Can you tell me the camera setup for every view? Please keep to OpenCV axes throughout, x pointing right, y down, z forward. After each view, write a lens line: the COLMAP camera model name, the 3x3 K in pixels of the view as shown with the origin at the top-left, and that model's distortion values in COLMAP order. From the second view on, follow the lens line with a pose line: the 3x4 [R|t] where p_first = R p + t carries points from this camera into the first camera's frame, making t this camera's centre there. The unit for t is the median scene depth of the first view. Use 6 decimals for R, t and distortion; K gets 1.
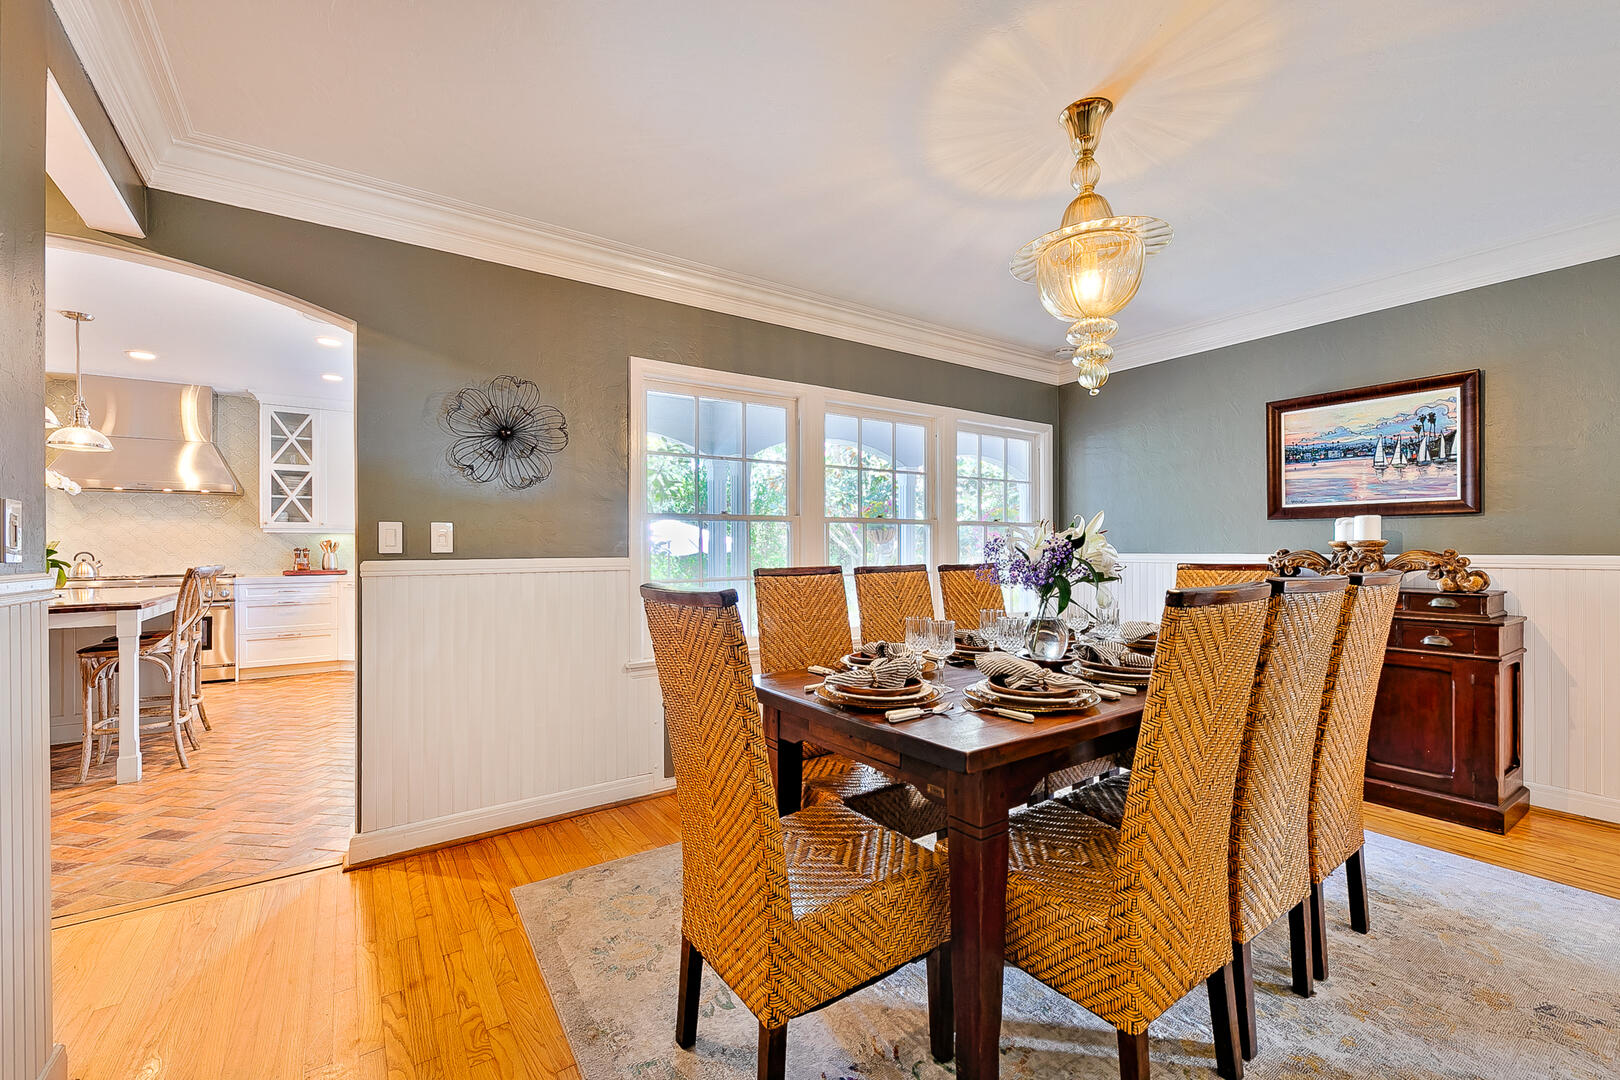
lens RADIAL K [[681.1, 0, 808.6], [0, 681.1, 547.0], [0, 0, 1]] dist [-0.000103, -0.000085]
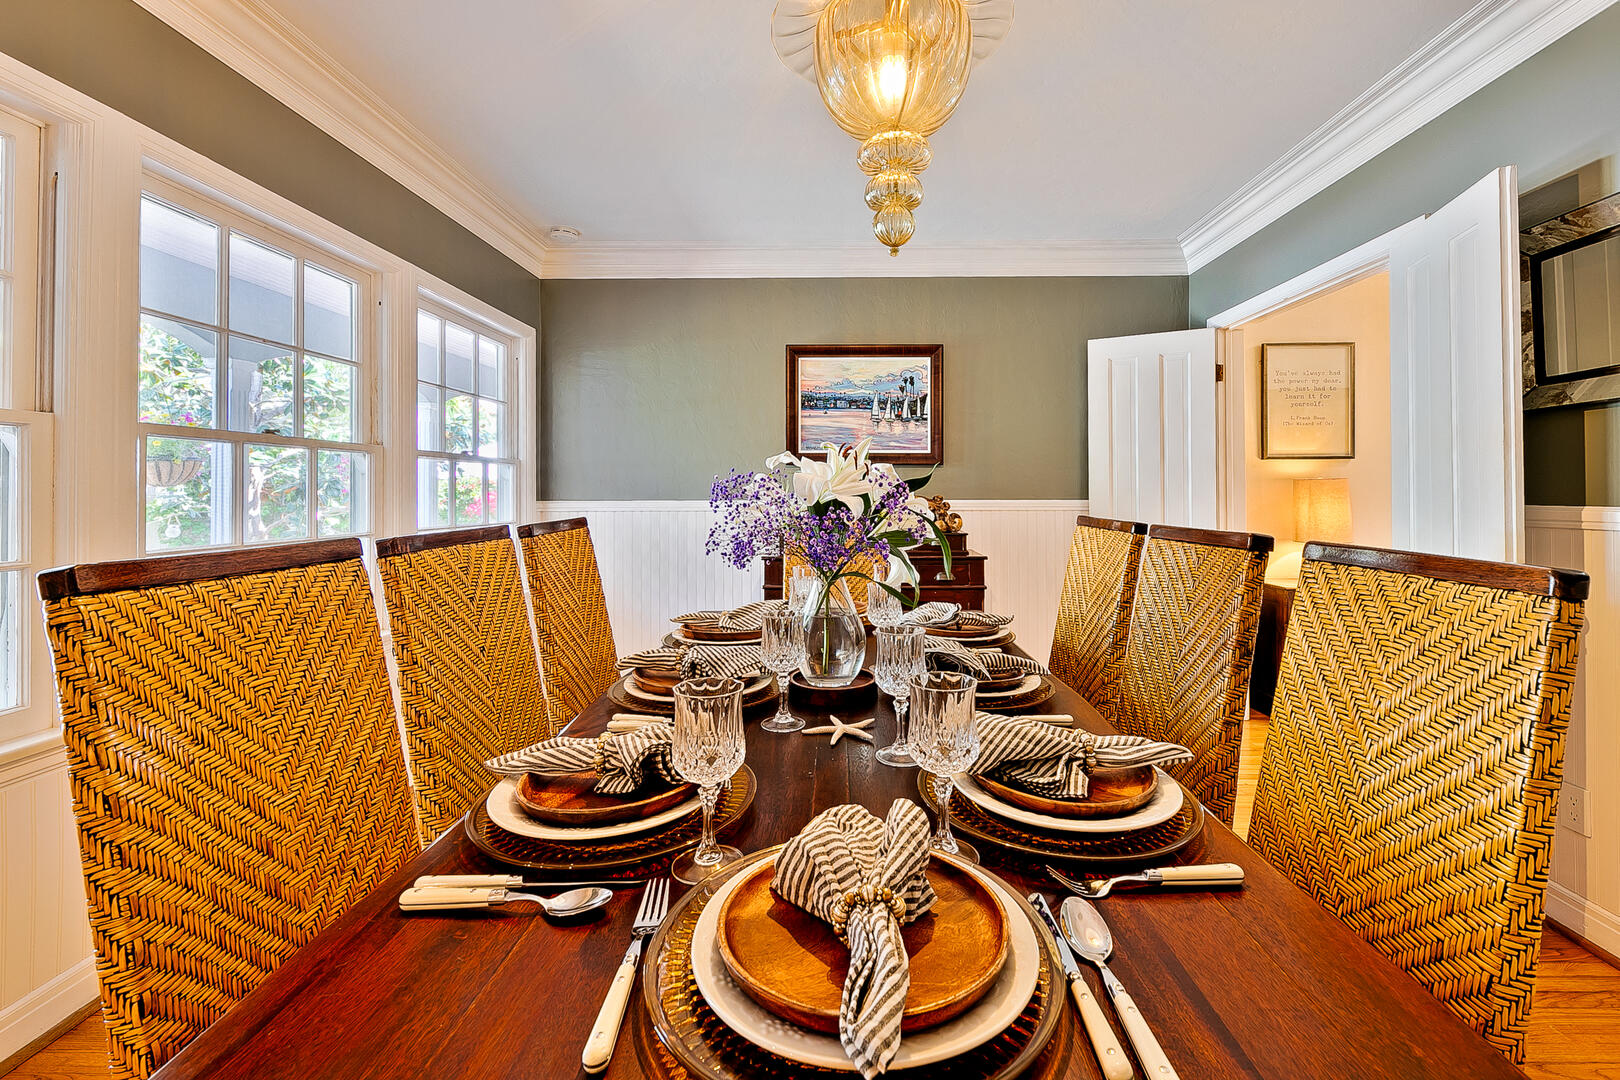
lens RADIAL K [[666.8, 0, 813.2], [0, 666.8, 483.8], [0, 0, 1]] dist [-0.000542, -0.000250]
pose [[0.569850, 0.013473, 0.821638, -0.096236], [-0.001433, 0.999880, -0.015402, 0.001567], [-0.821747, 0.007600, 0.569801, 0.478889]]
